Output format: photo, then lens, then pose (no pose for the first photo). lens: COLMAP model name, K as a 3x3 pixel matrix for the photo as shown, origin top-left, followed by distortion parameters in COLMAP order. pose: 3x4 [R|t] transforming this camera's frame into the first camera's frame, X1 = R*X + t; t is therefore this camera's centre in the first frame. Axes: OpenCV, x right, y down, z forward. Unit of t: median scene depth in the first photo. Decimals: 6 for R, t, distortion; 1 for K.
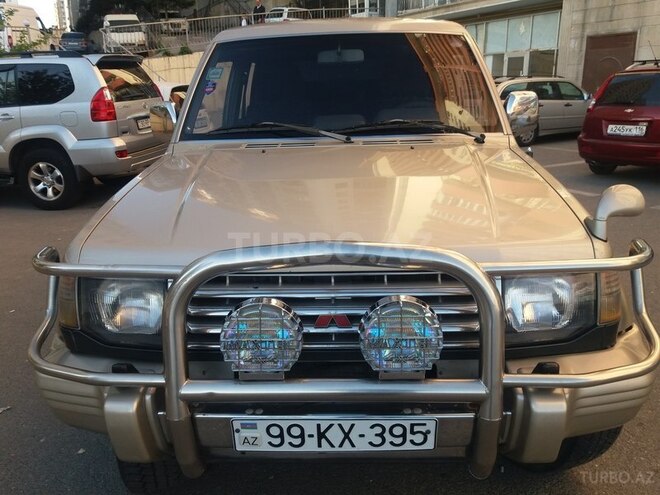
lens RADIAL K [[537.1, 0, 330.2], [0, 537.1, 222.4], [0, 0, 1]] dist [-0.006599, -0.006846]
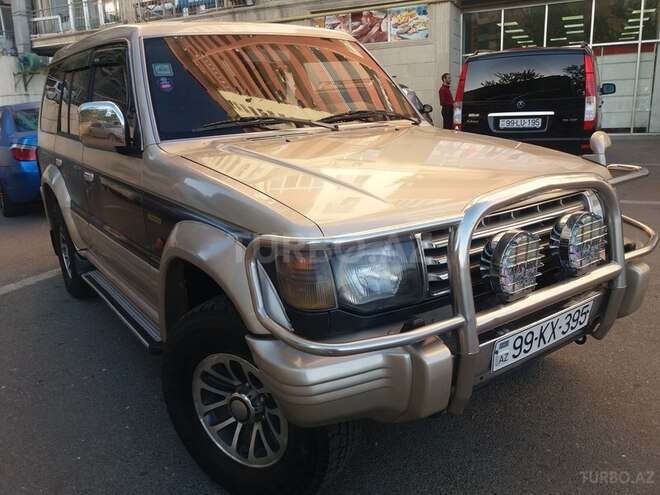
lens RADIAL K [[547.0, 0, 330.0], [0, 547.0, 247.5], [0, 0, 1]] dist [-0.029040, -0.005503]
pose [[0.798119, -0.169579, 0.578143, -1.095634], [0.178679, 0.983024, 0.041675, 0.055890], [-0.575396, 0.070040, 0.814870, 0.239696]]
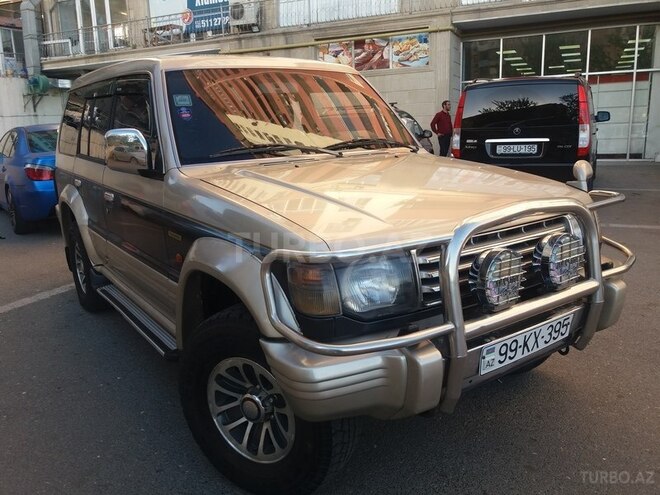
lens RADIAL K [[547.0, 0, 330.0], [0, 547.0, 247.5], [0, 0, 1]] dist [-0.029040, -0.005503]
pose [[0.800446, -0.138160, 0.583265, -1.190045], [0.168483, 0.985702, 0.002269, 0.065073], [-0.575239, 0.096454, 0.812279, 0.130192]]
